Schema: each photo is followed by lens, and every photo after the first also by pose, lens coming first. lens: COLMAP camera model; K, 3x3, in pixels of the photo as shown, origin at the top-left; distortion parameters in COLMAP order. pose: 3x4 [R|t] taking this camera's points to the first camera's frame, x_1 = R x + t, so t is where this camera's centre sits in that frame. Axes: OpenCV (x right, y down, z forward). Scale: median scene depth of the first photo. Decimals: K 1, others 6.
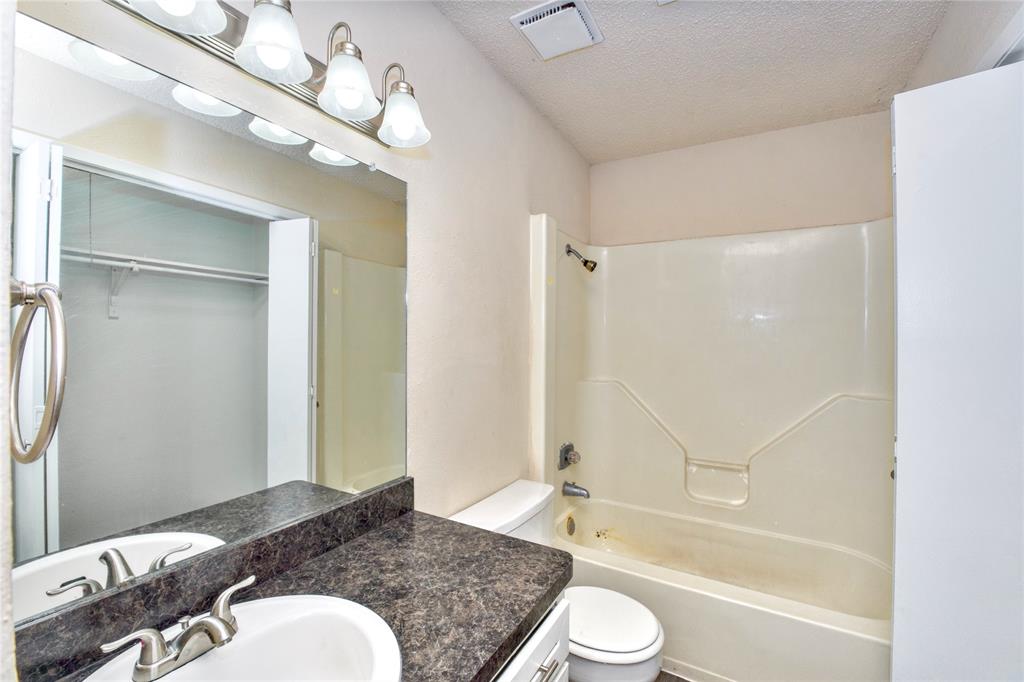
lens RADIAL K [[430.5, 0, 513.2], [0, 430.5, 342.2], [0, 0, 1]] dist [-0.024309, 0.000908]
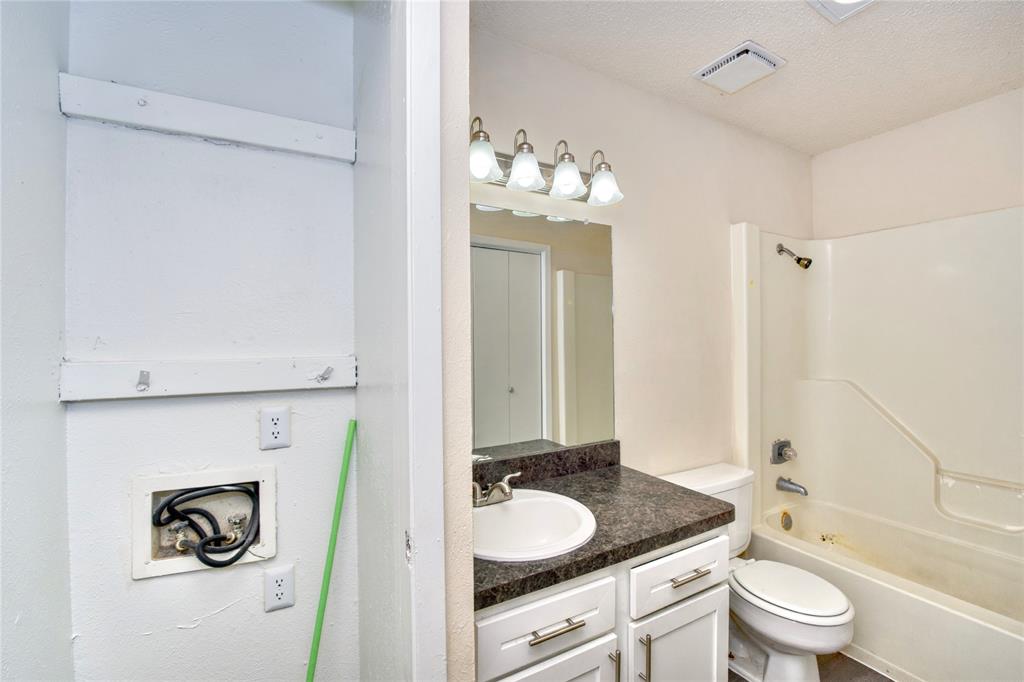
lens RADIAL K [[430.5, 0, 512.0], [0, 430.5, 341.2], [0, 0, 1]] dist [-0.024309, 0.000908]
pose [[0.855497, -0.015448, -0.517577, 0.196101], [0.013084, 0.999881, -0.008216, 0.006026], [0.517643, 0.000257, 0.855597, -0.364823]]
